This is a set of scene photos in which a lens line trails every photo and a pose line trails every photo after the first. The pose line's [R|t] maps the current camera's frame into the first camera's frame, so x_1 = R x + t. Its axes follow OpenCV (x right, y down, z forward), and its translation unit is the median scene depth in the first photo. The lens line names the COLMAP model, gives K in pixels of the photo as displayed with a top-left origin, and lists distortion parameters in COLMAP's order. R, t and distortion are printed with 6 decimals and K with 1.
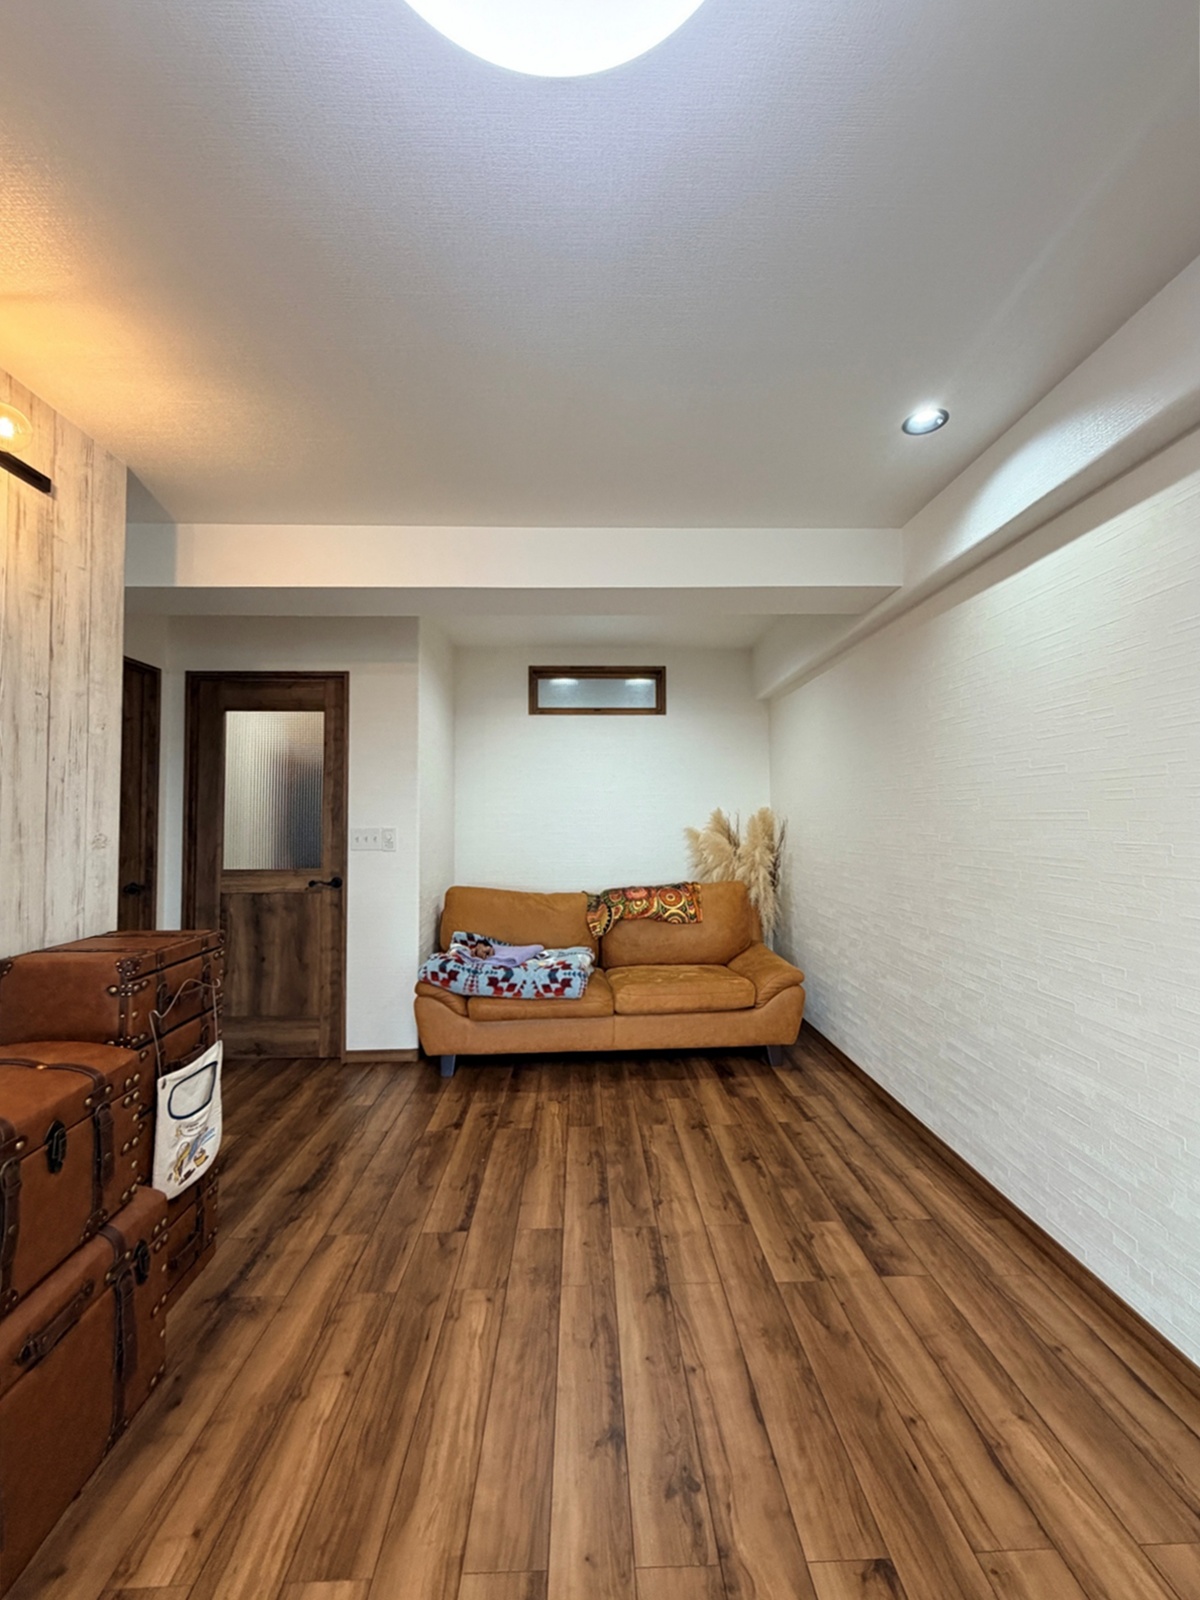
lens RADIAL K [[653.0, 0, 604.4], [0, 653.0, 796.3], [0, 0, 1]] dist [-0.000661, 0.000336]
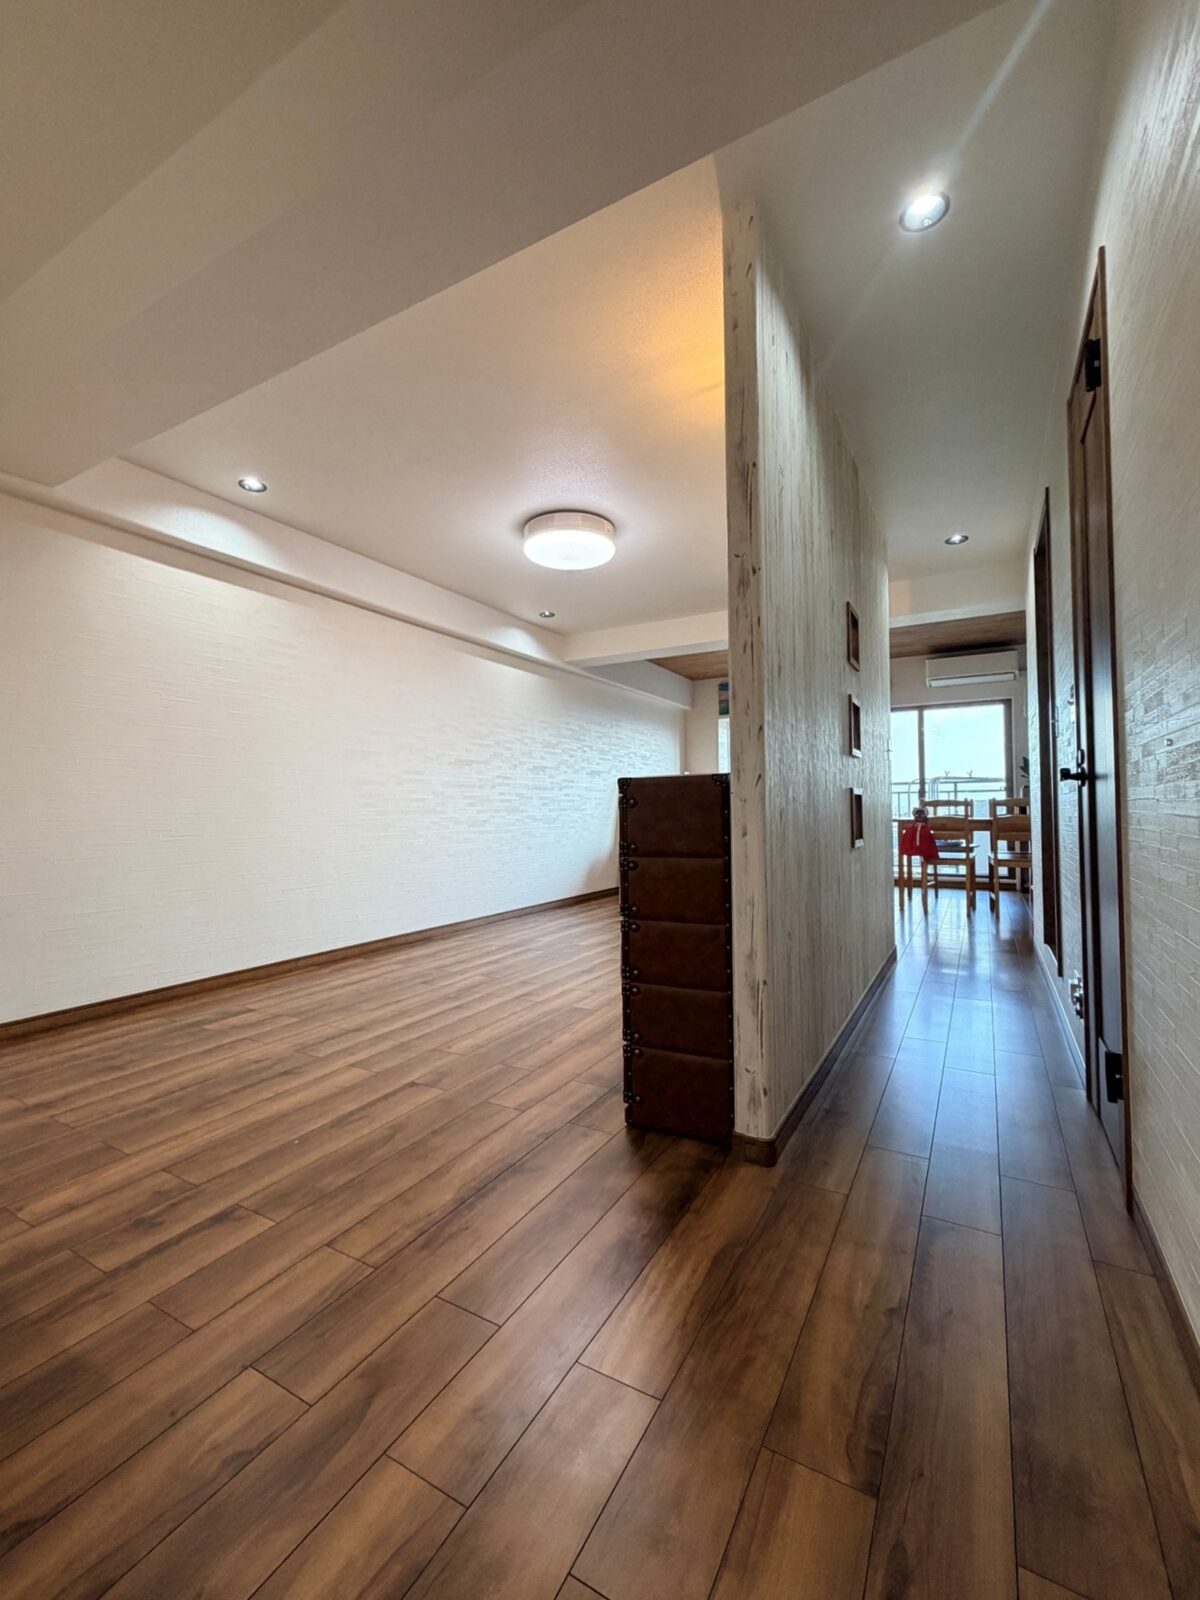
lens RADIAL K [[674.0, 0, 595.7], [0, 674.0, 796.5], [0, 0, 1]] dist [0.000434, 0.000413]
pose [[-0.849252, 0.024745, 0.527408, -0.758002], [-0.004614, 0.998515, -0.054277, 0.203174], [-0.527968, -0.048529, -0.847877, 1.307543]]
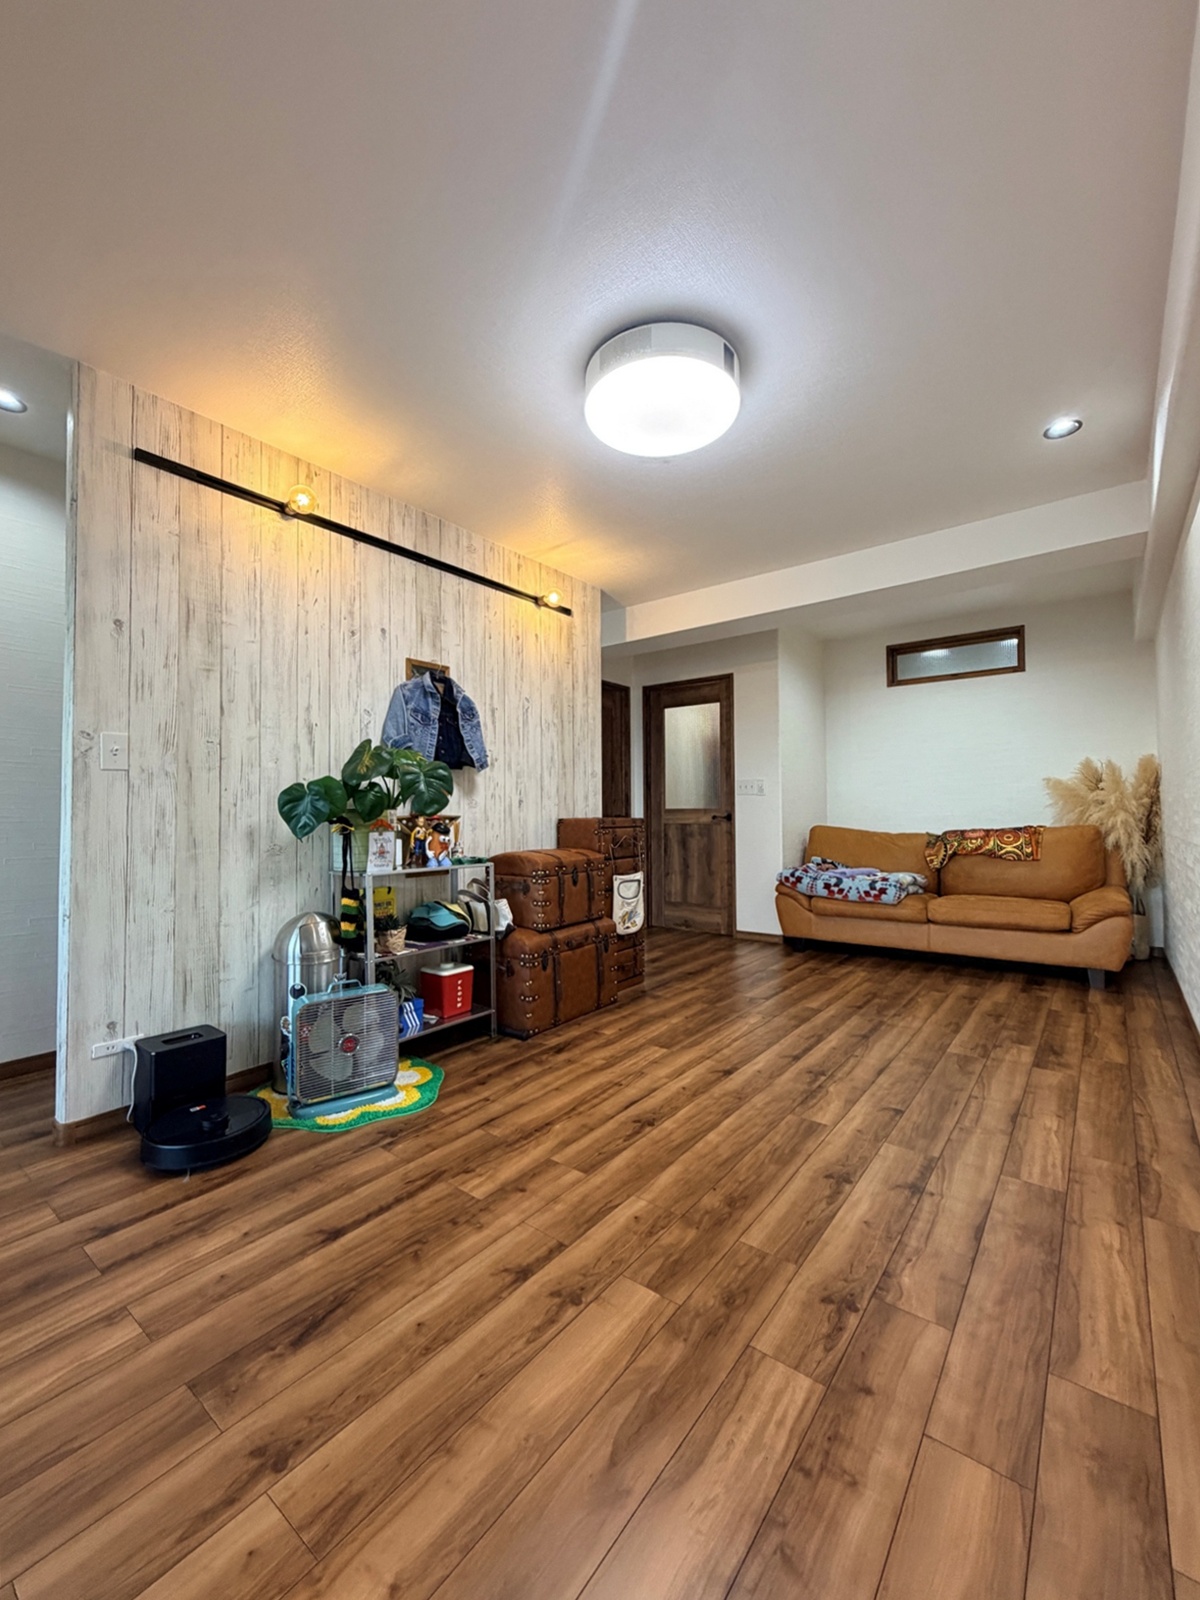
lens RADIAL K [[653.0, 0, 604.4], [0, 653.0, 796.3], [0, 0, 1]] dist [-0.000661, 0.000336]
pose [[0.771280, -0.016188, -0.636290, 0.404658], [0.025130, 0.999672, 0.005028, 0.090673], [0.635999, -0.019868, 0.771434, -0.412129]]
